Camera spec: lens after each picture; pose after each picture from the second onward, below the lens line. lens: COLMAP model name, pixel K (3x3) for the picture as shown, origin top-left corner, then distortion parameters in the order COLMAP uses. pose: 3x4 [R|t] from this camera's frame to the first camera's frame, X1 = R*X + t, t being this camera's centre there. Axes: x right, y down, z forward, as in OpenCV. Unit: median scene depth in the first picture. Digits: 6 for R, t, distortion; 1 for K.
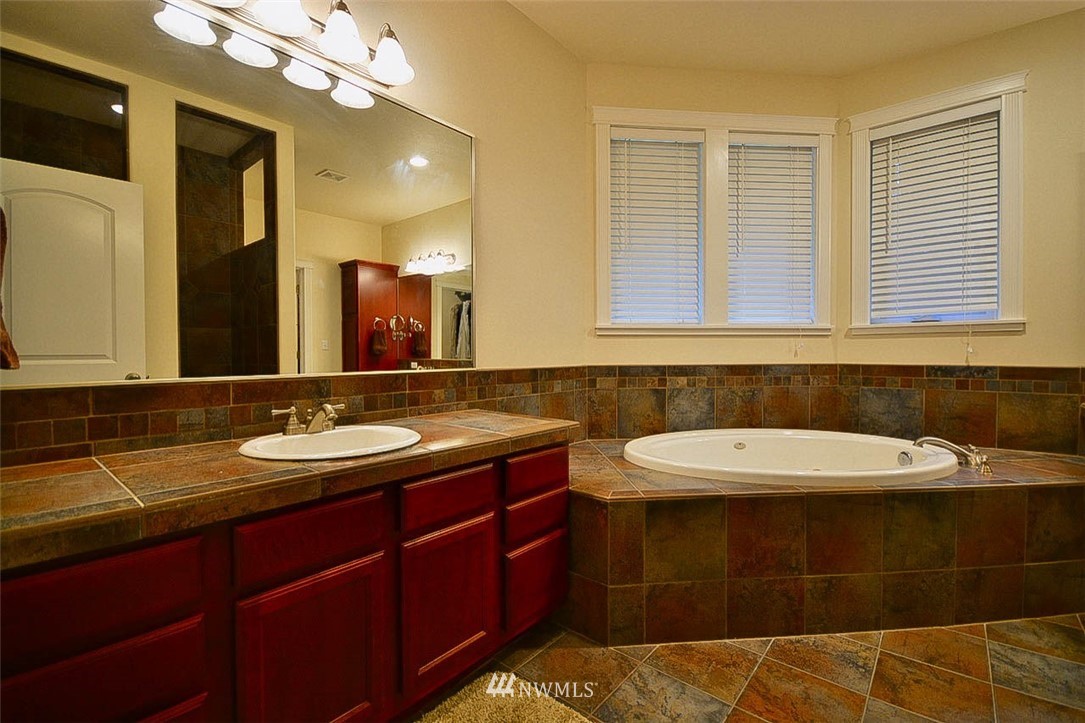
lens RADIAL K [[477.1, 0, 540.2], [0, 477.1, 358.3], [0, 0, 1]] dist [0.000056, -0.001916]
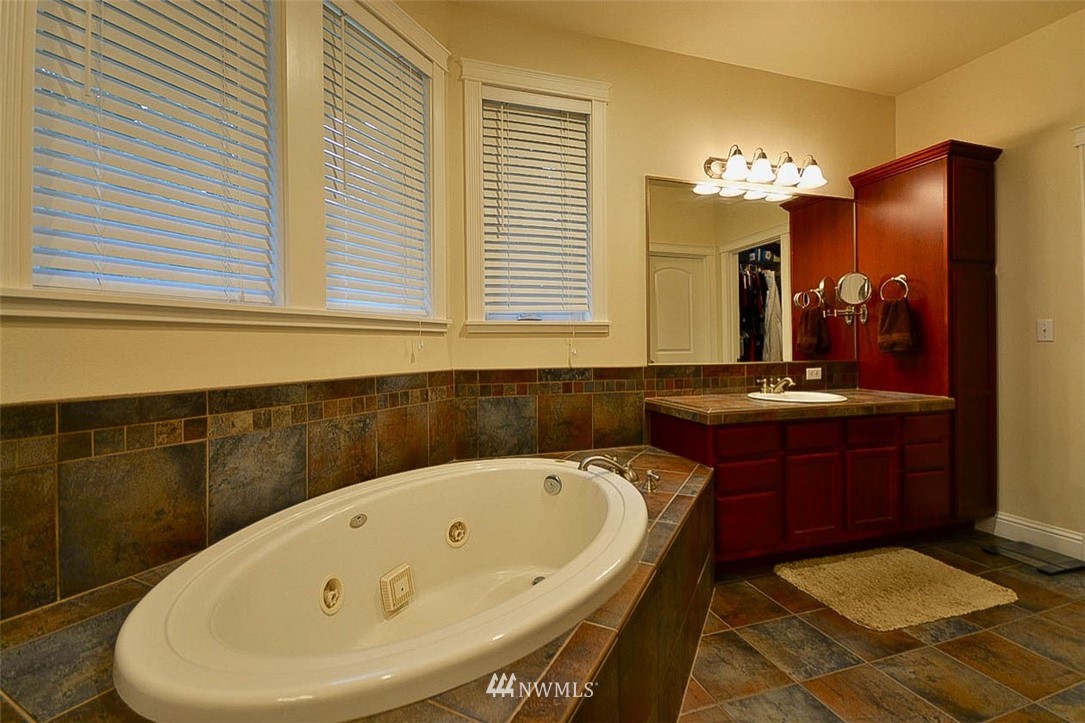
lens RADIAL K [[477.1, 0, 547.9], [0, 477.1, 347.1], [0, 0, 1]] dist [0.000056, -0.001916]
pose [[0.521170, -0.001660, 0.853451, 0.045640], [0.017071, 0.999818, -0.008480, -0.016781], [-0.853282, 0.018989, 0.521104, 0.483511]]
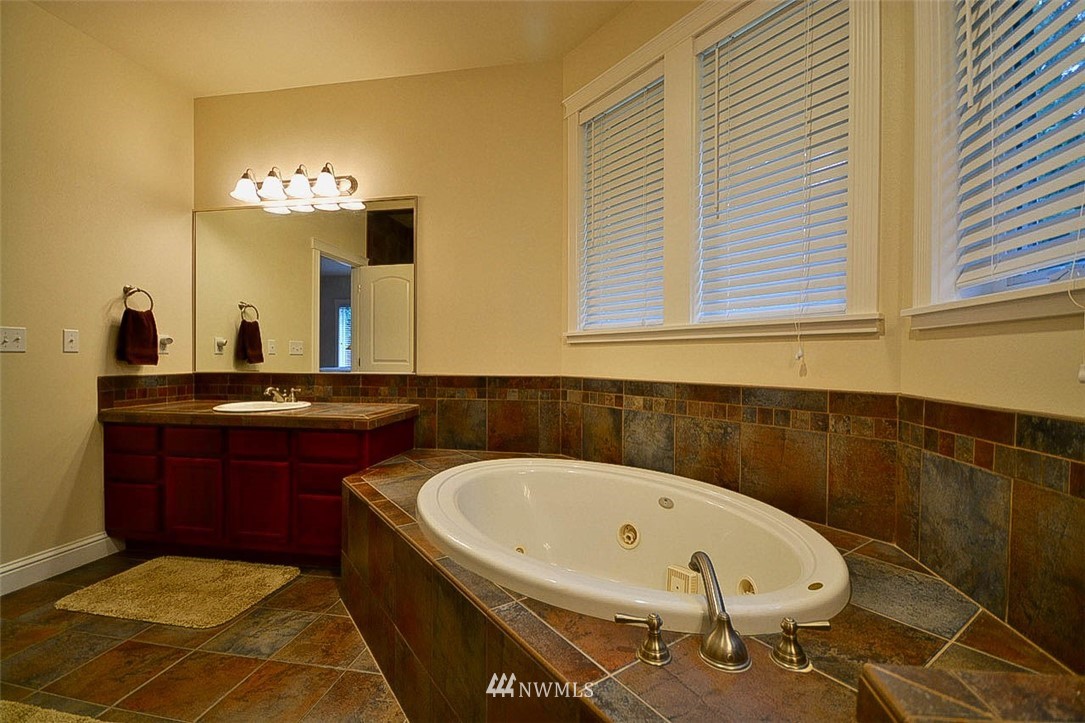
lens RADIAL K [[477.1, 0, 541.8], [0, 477.1, 359.3], [0, 0, 1]] dist [0.000056, -0.001916]
pose [[0.506585, 0.009011, -0.862143, 0.880079], [-0.016720, 0.999860, 0.000626, -0.017705], [0.862028, 0.014098, 0.506665, 0.483683]]
